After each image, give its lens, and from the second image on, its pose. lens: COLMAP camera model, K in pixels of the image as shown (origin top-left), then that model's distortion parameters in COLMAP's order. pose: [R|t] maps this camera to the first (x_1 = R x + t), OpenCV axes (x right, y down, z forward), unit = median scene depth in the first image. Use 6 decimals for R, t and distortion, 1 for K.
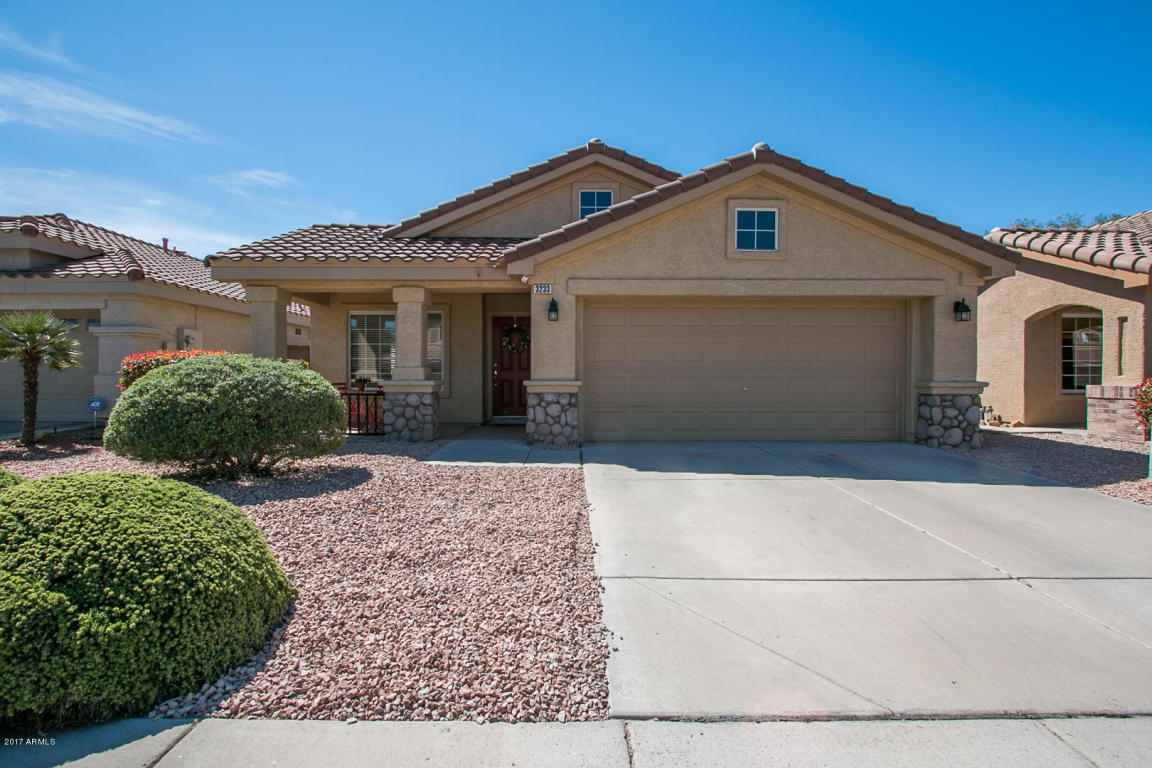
lens RADIAL K [[528.7, 0, 574.9], [0, 528.7, 386.8], [0, 0, 1]] dist [0.003128, -0.002434]
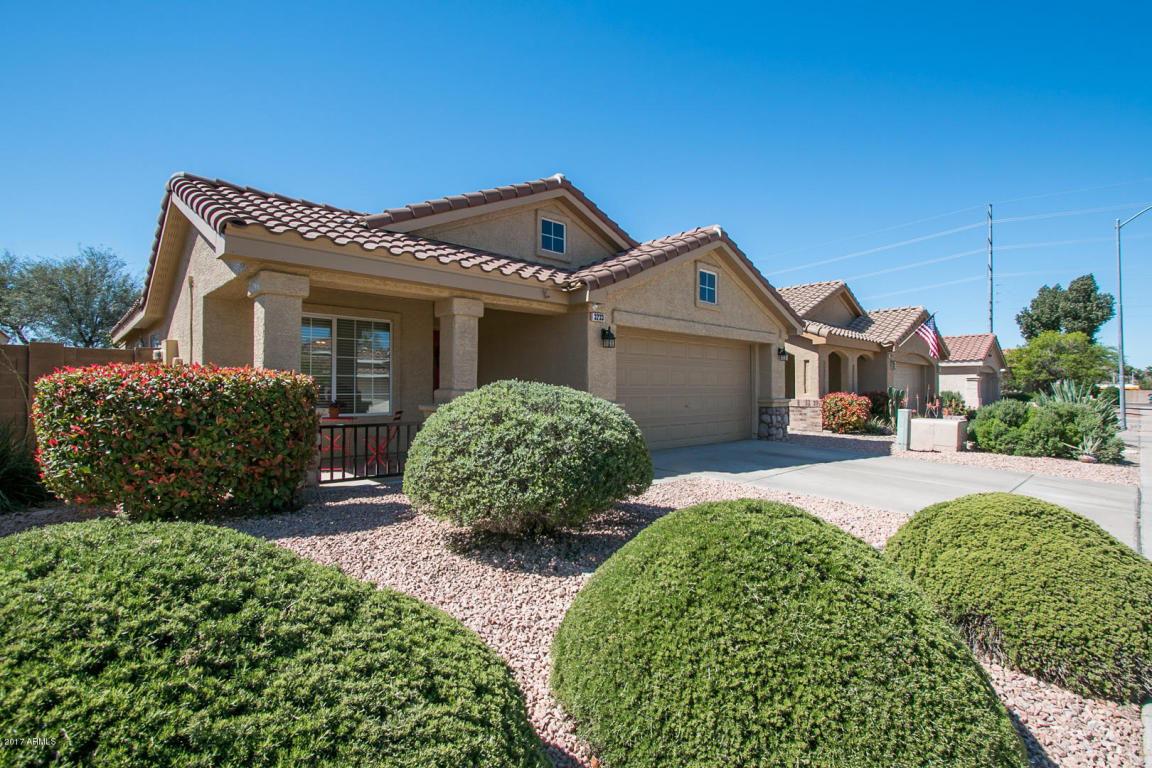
lens RADIAL K [[528.7, 0, 576.7], [0, 528.7, 380.5], [0, 0, 1]] dist [0.003128, -0.002434]
pose [[0.737520, 0.009438, 0.675259, -0.765501], [0.009318, 0.999665, -0.024148, -0.030657], [-0.675261, 0.024102, 0.737185, 0.235559]]
